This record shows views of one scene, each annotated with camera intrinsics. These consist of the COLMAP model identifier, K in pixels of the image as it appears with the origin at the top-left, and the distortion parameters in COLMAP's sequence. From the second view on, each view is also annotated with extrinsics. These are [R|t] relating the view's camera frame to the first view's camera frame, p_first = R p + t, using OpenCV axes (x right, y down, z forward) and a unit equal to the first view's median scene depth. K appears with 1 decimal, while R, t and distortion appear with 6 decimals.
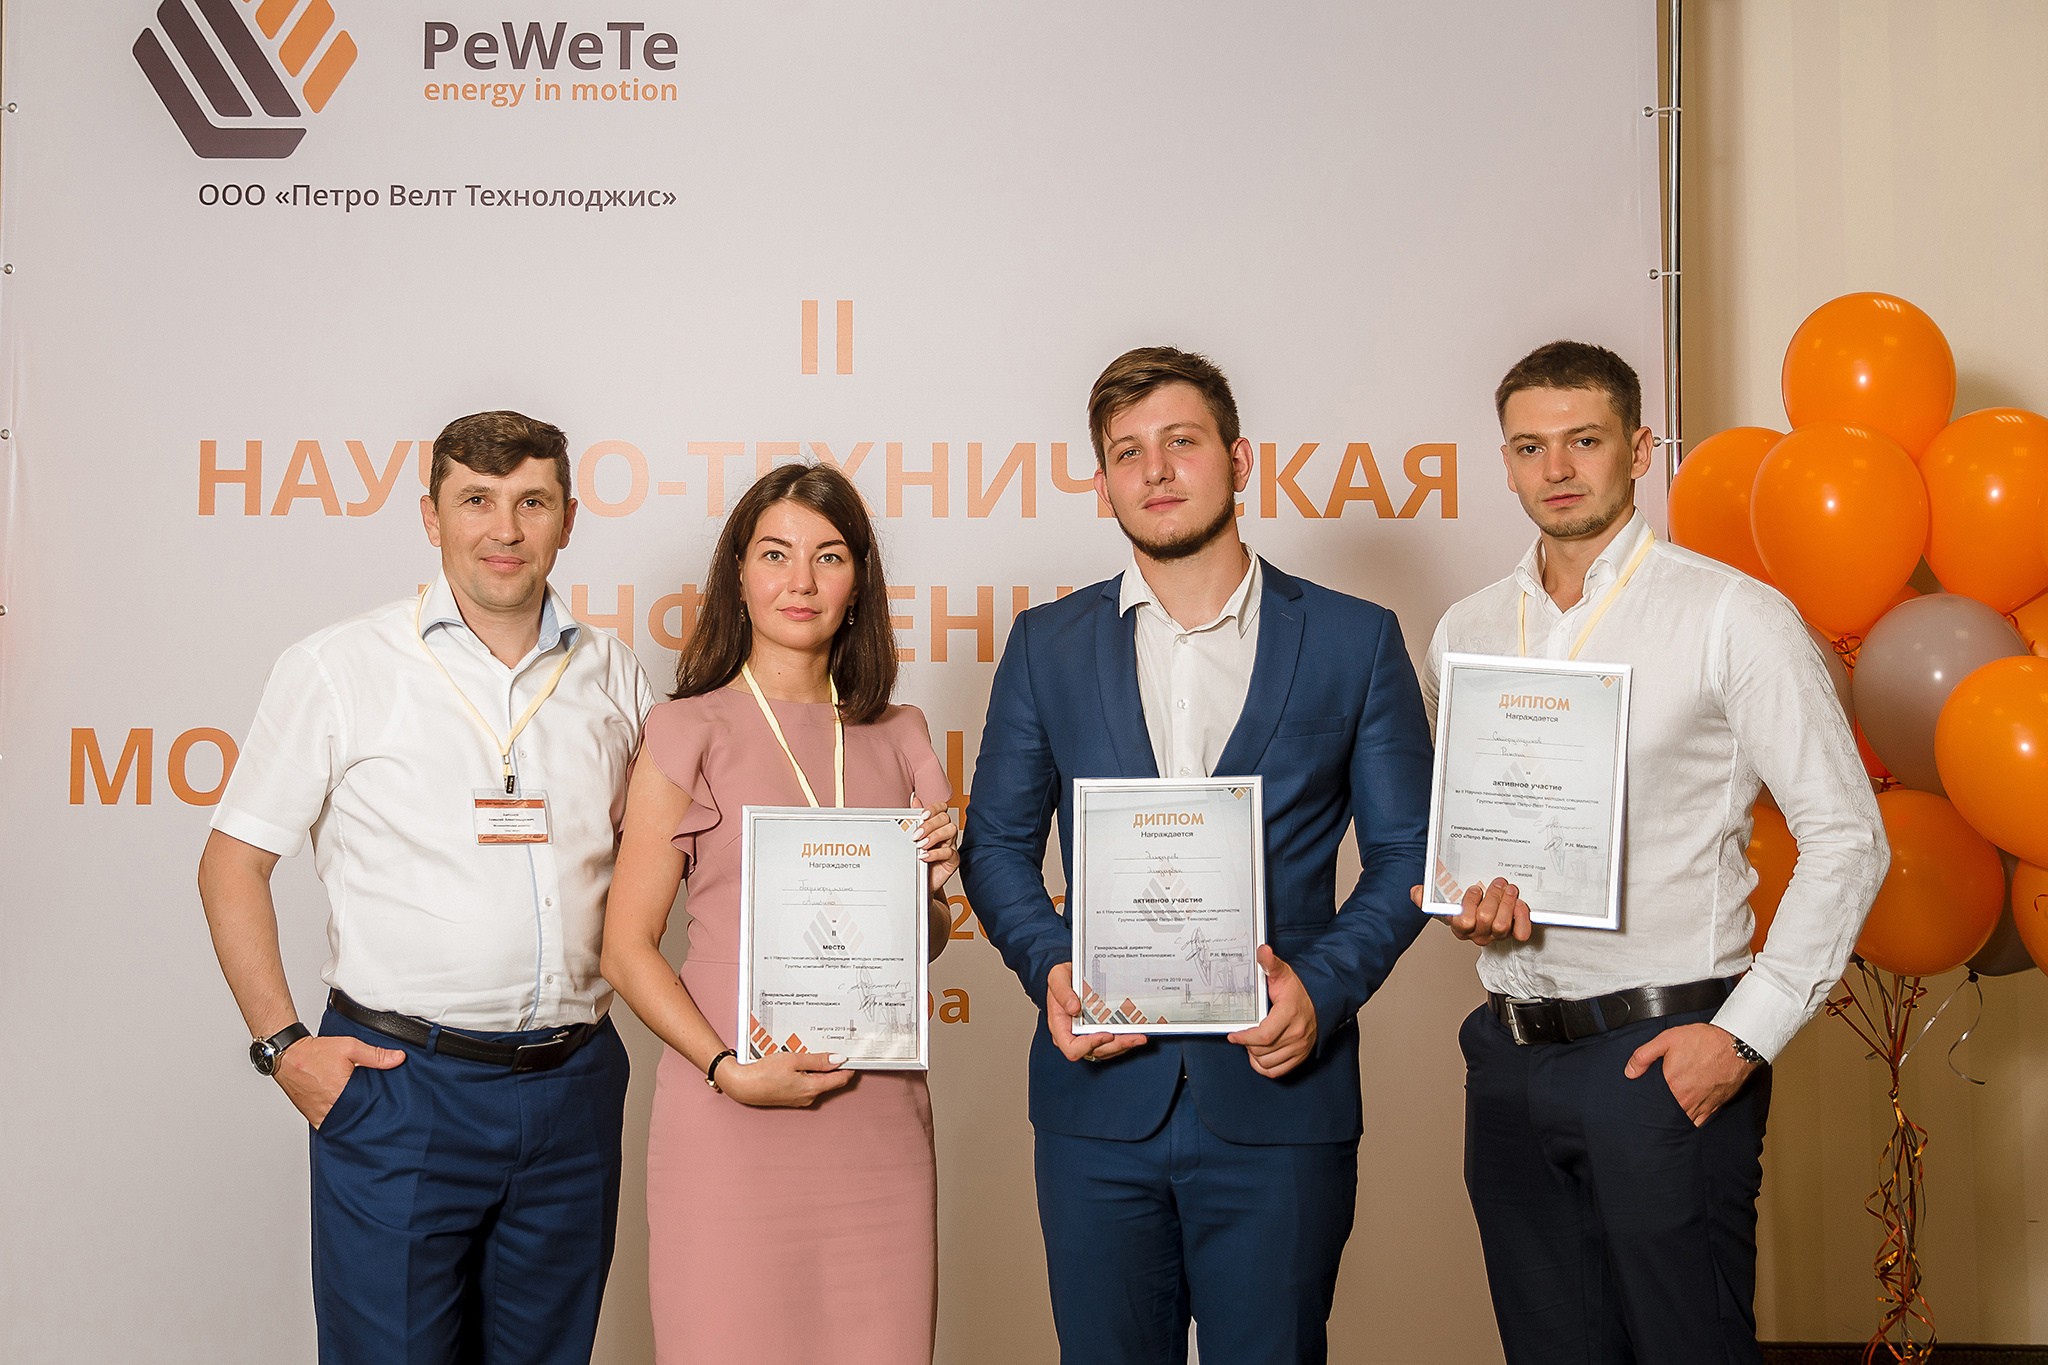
lens RADIAL K [[2134.8, 0, 976.8], [0, 2134.8, 492.6], [0, 0, 1]] dist [0.093035, -0.207783]
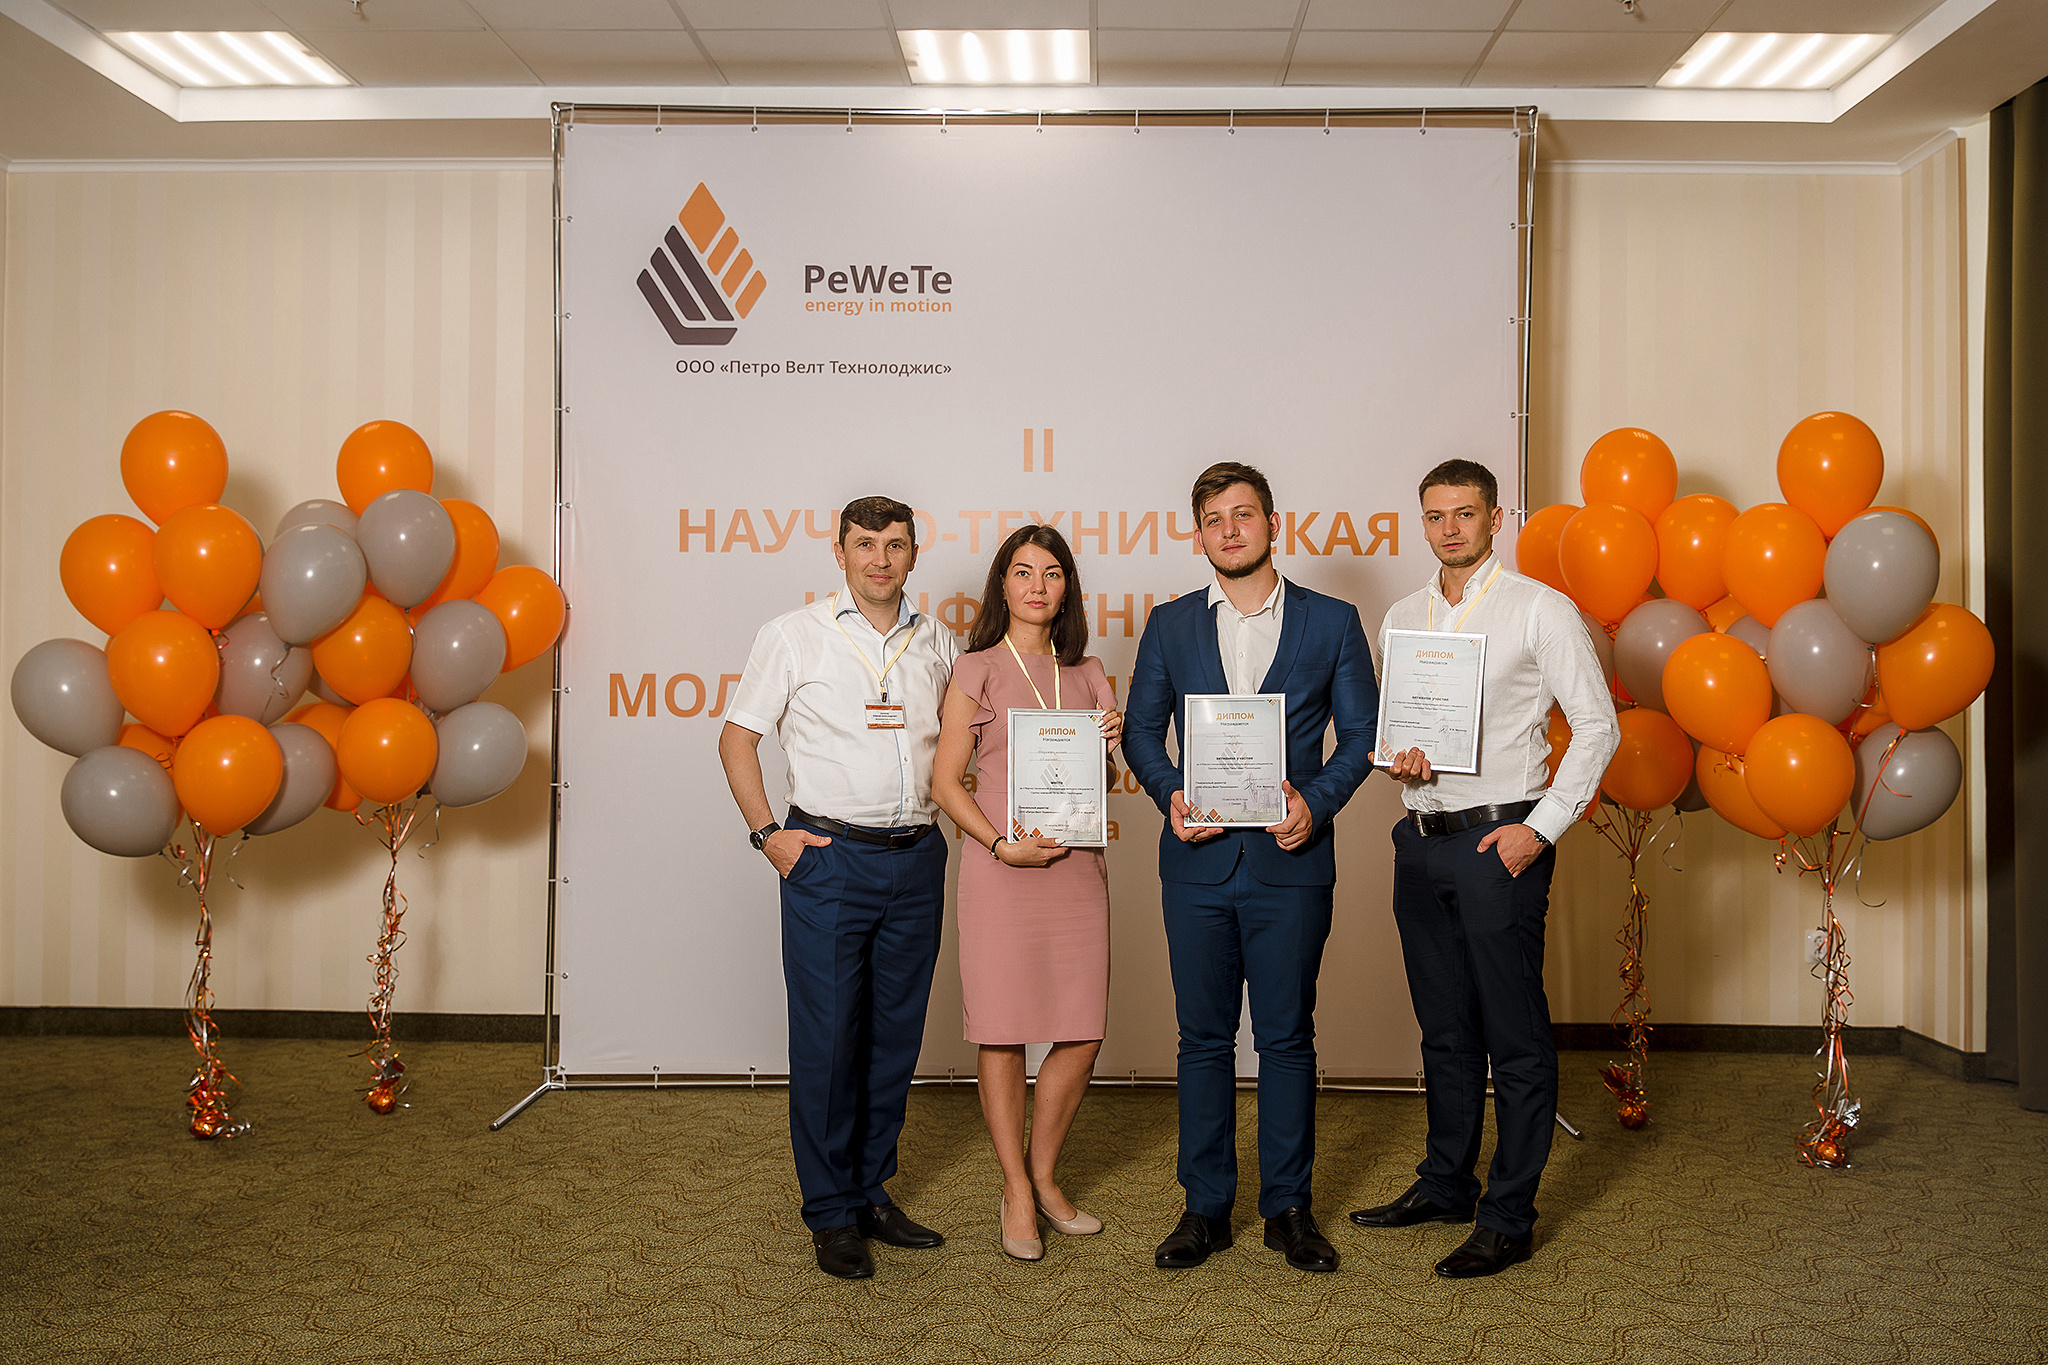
lens RADIAL K [[1791.0, 0, 1058.1], [0, 1791.0, 640.7], [0, 0, 1]] dist [0.012407, -0.002621]
pose [[0.999981, 0.002570, 0.005544, -0.061235], [-0.002948, 0.997586, 0.069376, -0.018915], [-0.005353, -0.069391, 0.997575, -0.459156]]
